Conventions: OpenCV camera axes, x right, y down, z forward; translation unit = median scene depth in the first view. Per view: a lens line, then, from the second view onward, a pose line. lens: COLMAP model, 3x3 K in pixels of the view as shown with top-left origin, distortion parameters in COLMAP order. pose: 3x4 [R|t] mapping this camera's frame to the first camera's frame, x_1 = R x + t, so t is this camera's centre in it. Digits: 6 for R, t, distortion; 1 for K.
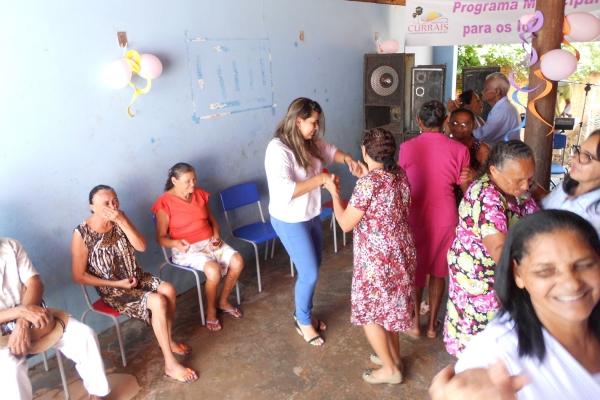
lens RADIAL K [[473.1, 0, 297.3], [0, 473.1, 189.9], [0, 0, 1]] dist [0.003605, 0.006524]
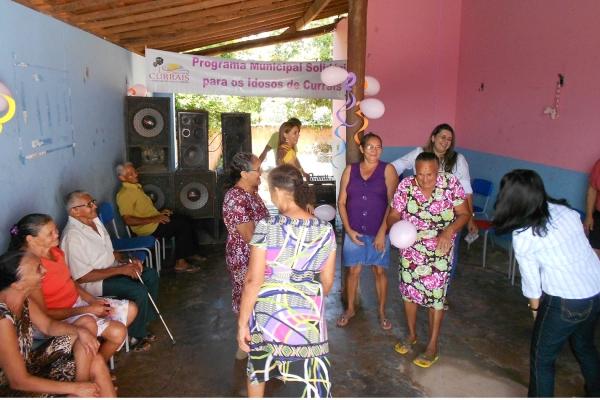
lens RADIAL K [[468.6, 0, 301.6], [0, 468.6, 172.7], [0, 0, 1]] dist [-0.005257, -0.002430]
pose [[0.705258, -0.050780, 0.707130, -0.413136], [0.150248, 0.985480, -0.079082, 0.009181], [-0.692847, 0.162018, 0.702647, 0.097179]]
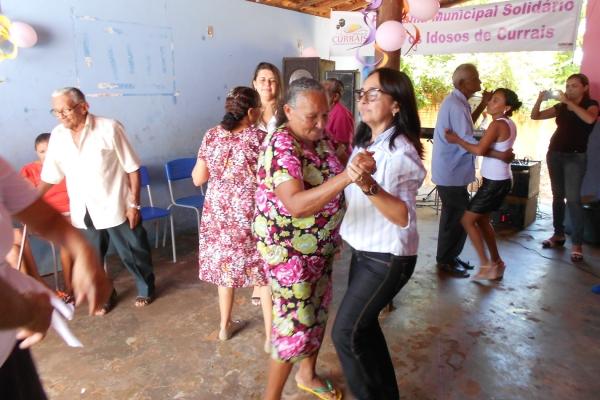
lens RADIAL K [[471.6, 0, 302.0], [0, 471.6, 184.7], [0, 0, 1]] dist [0.006741, -0.001573]
pose [[0.998429, 0.037812, 0.041343, 0.204291], [-0.034181, 0.995773, -0.085248, 0.099658], [-0.044391, 0.083701, 0.995502, 0.001024]]
